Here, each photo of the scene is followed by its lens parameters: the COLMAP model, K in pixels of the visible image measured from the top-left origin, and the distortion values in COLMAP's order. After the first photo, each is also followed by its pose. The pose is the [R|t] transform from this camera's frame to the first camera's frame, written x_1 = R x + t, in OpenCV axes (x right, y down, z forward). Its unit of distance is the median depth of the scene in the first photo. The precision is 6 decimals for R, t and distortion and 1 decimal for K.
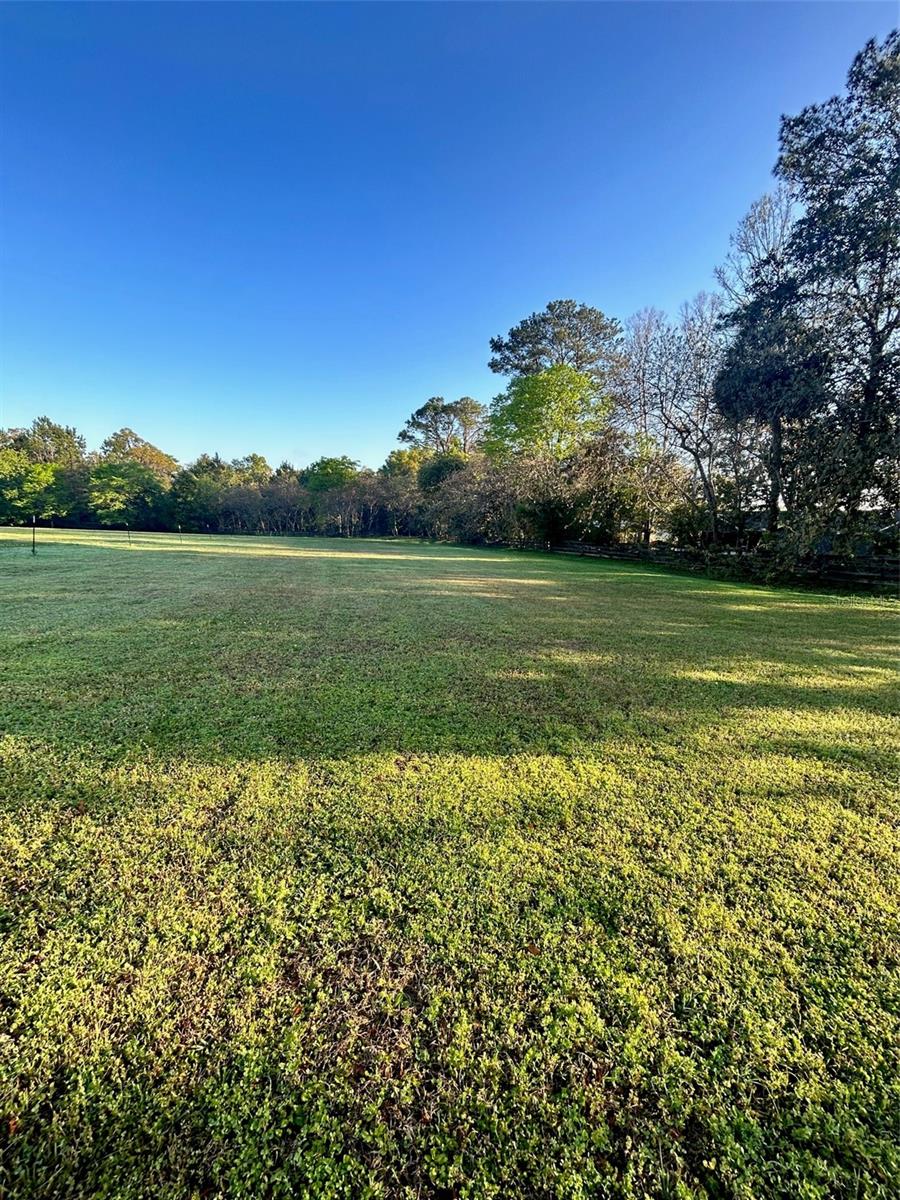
lens RADIAL K [[488.1, 0, 455.4], [0, 488.1, 604.5], [0, 0, 1]] dist [0.000056, -0.000081]
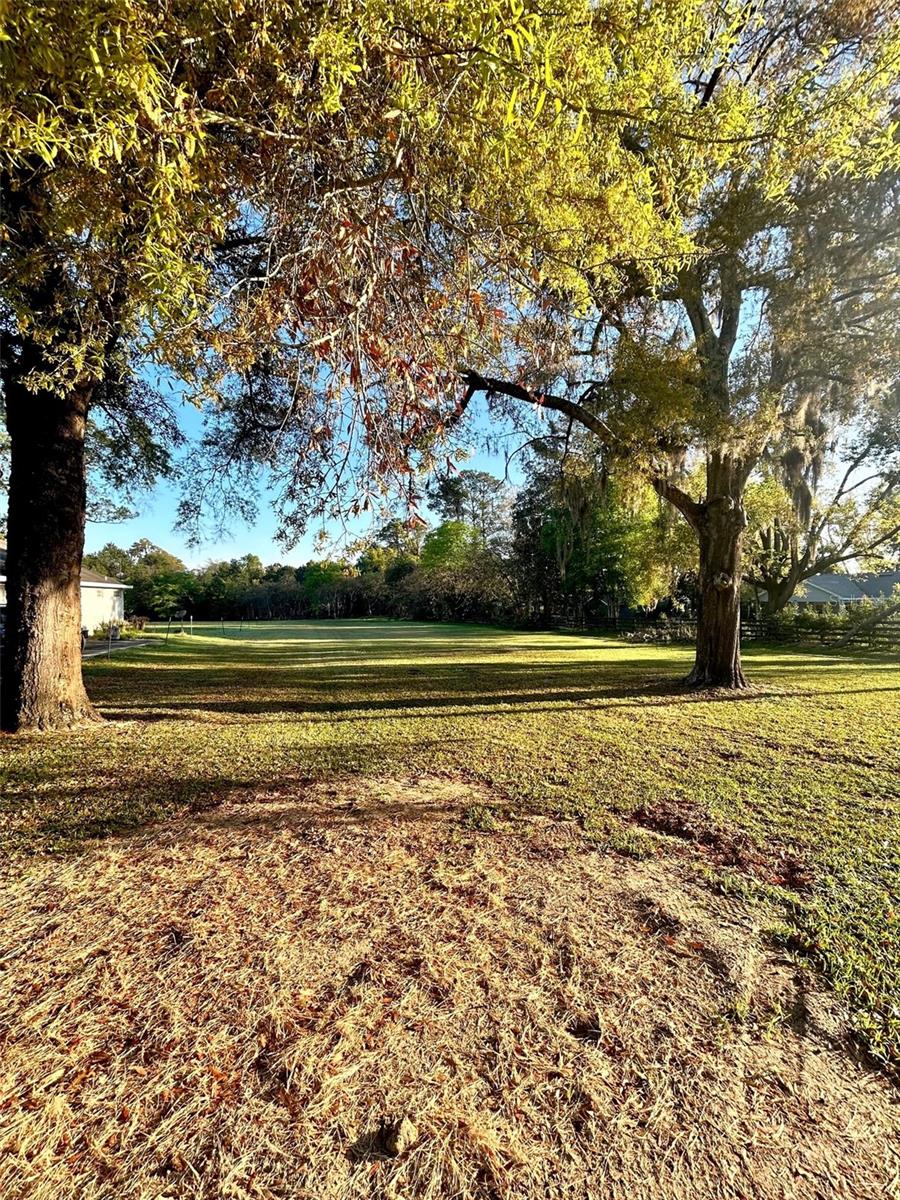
lens RADIAL K [[488.1, 0, 455.4], [0, 488.1, 604.5], [0, 0, 1]] dist [0.000056, -0.000081]
pose [[0.997440, -0.043777, 0.056534, 0.043075], [0.051971, 0.986901, -0.152726, 0.050499], [-0.049108, 0.155273, 0.986650, -0.382634]]
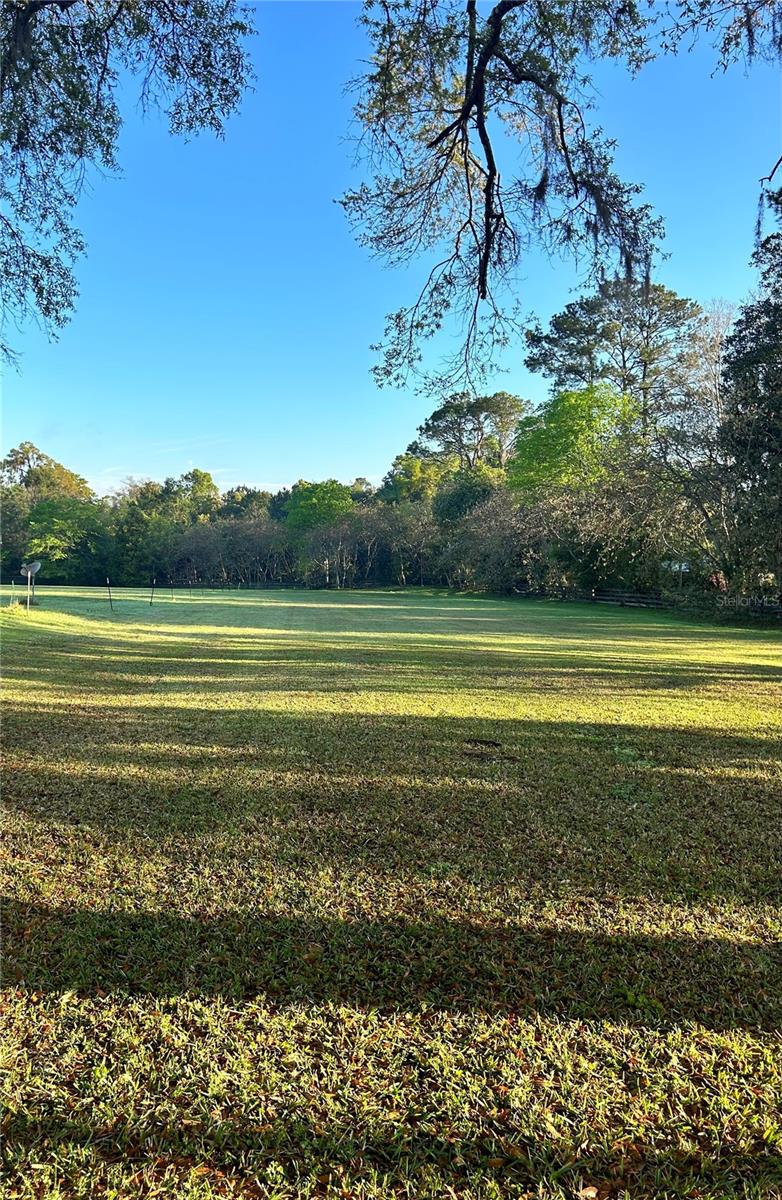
lens RADIAL K [[899.3, 0, 331.4], [0, 899.3, 603.8], [0, 0, 1]] dist [0.117827, -0.002788]
pose [[0.979456, -0.014188, -0.201160, 0.041589], [-0.009607, 0.993107, -0.116821, 0.042365], [0.201431, 0.116353, 0.972568, -0.312102]]
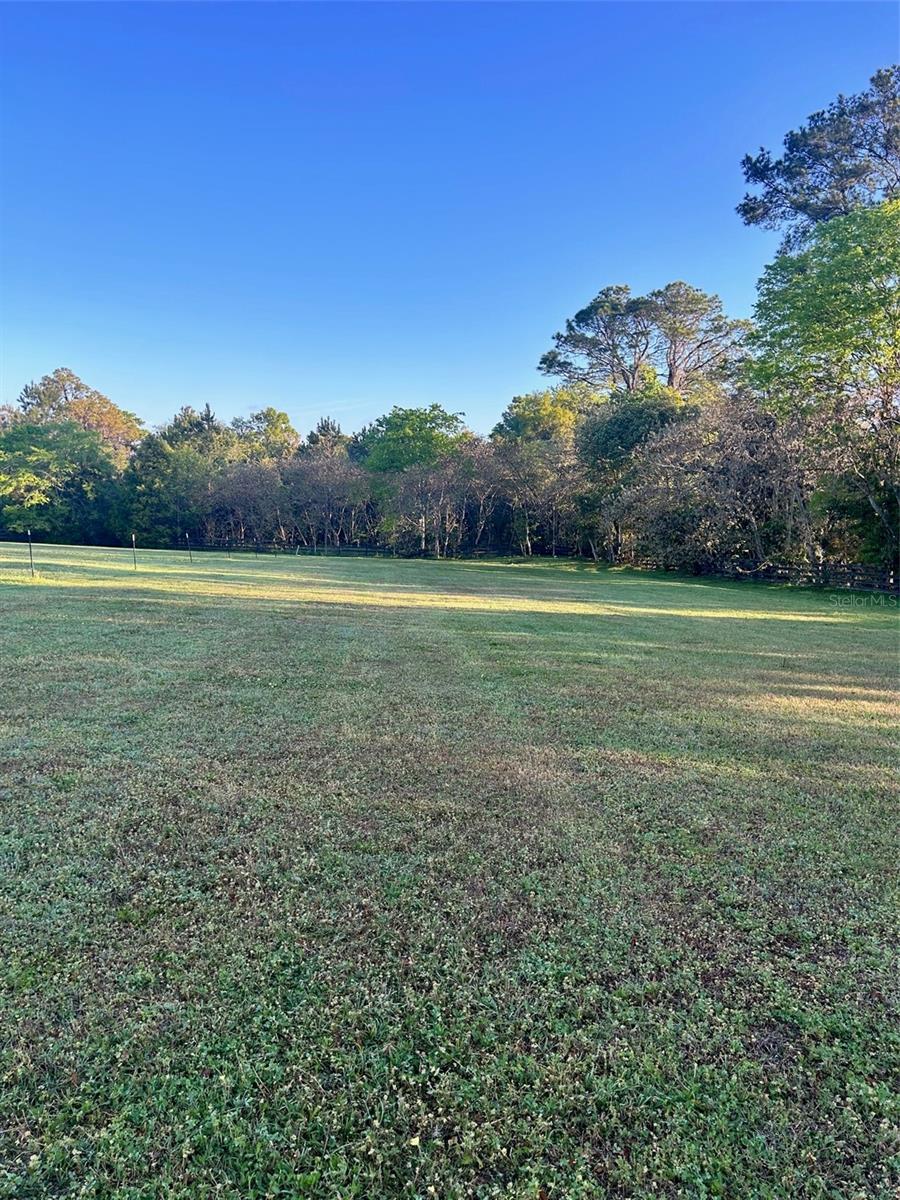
lens RADIAL K [[899.7, 0, 450.4], [0, 899.7, 622.6], [0, 0, 1]] dist [0.065849, -0.082132]
pose [[0.983512, 0.020428, -0.179684, -0.032295], [-0.031977, 0.997588, -0.061614, -0.010322], [0.177992, 0.066344, 0.981793, 0.063432]]
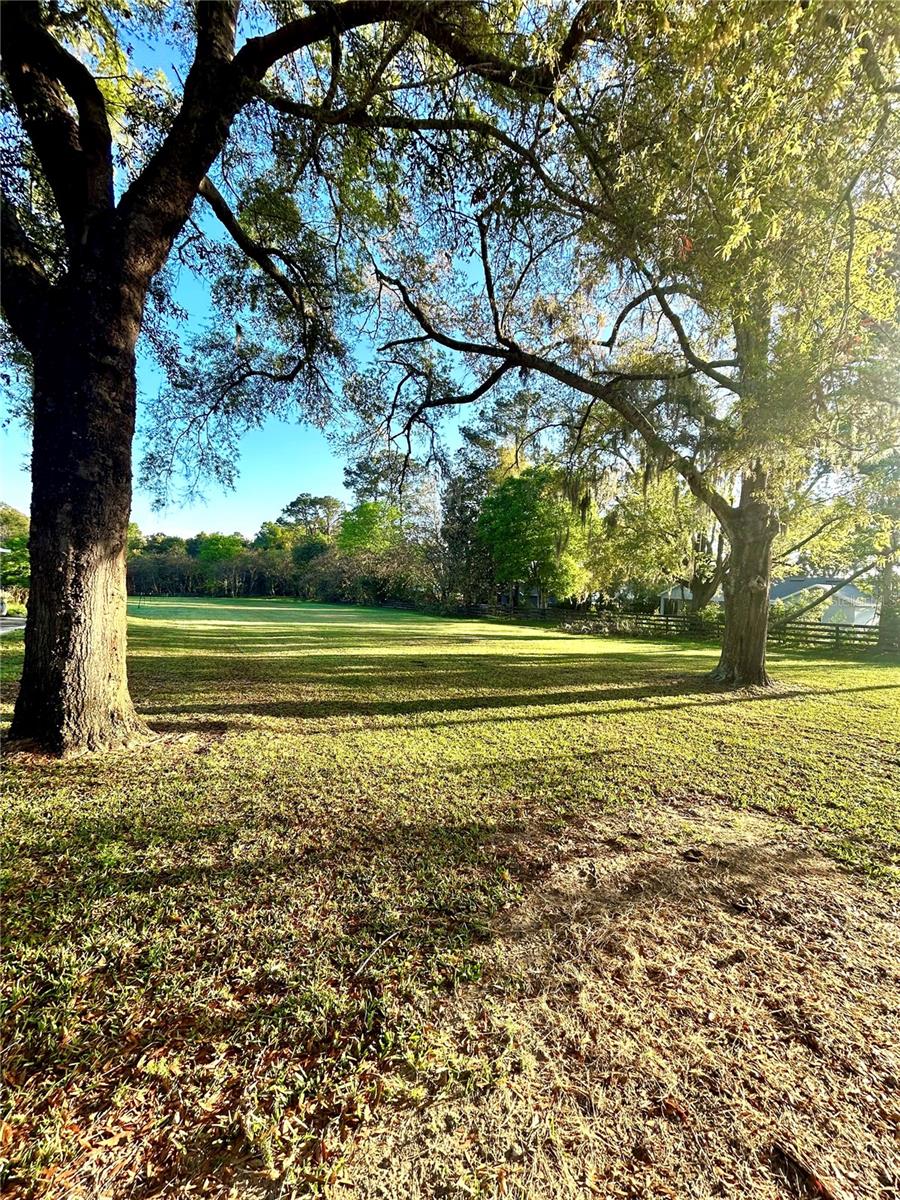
lens RADIAL K [[488.1, 0, 455.4], [0, 488.1, 604.5], [0, 0, 1]] dist [0.000056, -0.000081]
pose [[0.965070, -0.008362, 0.261858, 0.004369], [0.039137, 0.992877, -0.112531, 0.045779], [-0.259051, 0.118848, 0.958524, -0.365586]]
